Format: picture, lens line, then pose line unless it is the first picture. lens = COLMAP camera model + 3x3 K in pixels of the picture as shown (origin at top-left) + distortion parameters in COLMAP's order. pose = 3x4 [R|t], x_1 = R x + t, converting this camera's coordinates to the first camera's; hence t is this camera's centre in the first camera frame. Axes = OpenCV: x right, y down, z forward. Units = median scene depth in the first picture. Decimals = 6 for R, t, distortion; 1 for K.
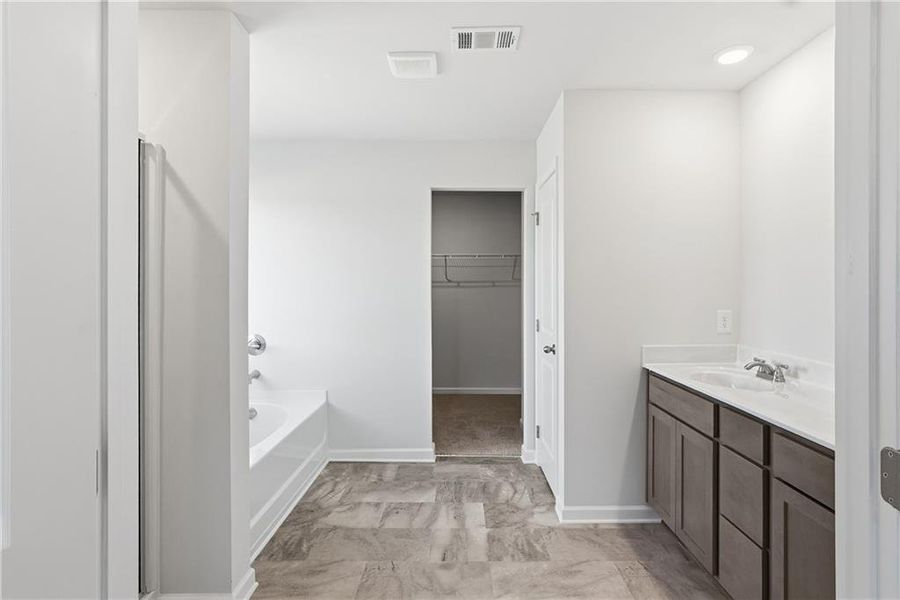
lens RADIAL K [[449.3, 0, 450.2], [0, 449.3, 290.0], [0, 0, 1]] dist [-0.005003, 0.001020]
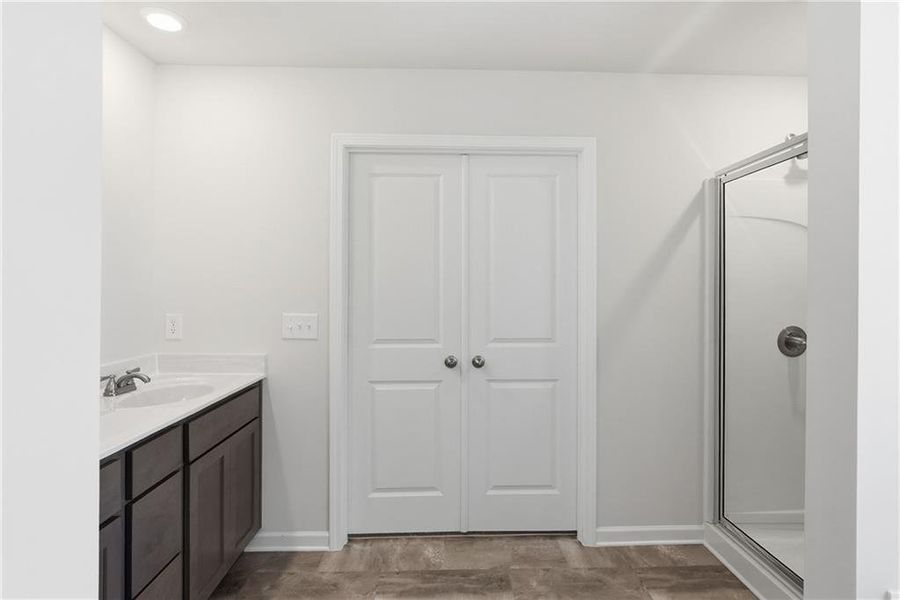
lens RADIAL K [[449.3, 0, 450.2], [0, 449.3, 290.0], [0, 0, 1]] dist [-0.005003, 0.001020]
pose [[-0.998594, 0.014970, -0.050859, 0.089562], [0.016260, 0.999554, -0.025045, 0.010808], [0.050461, -0.025837, -0.998392, 1.819711]]
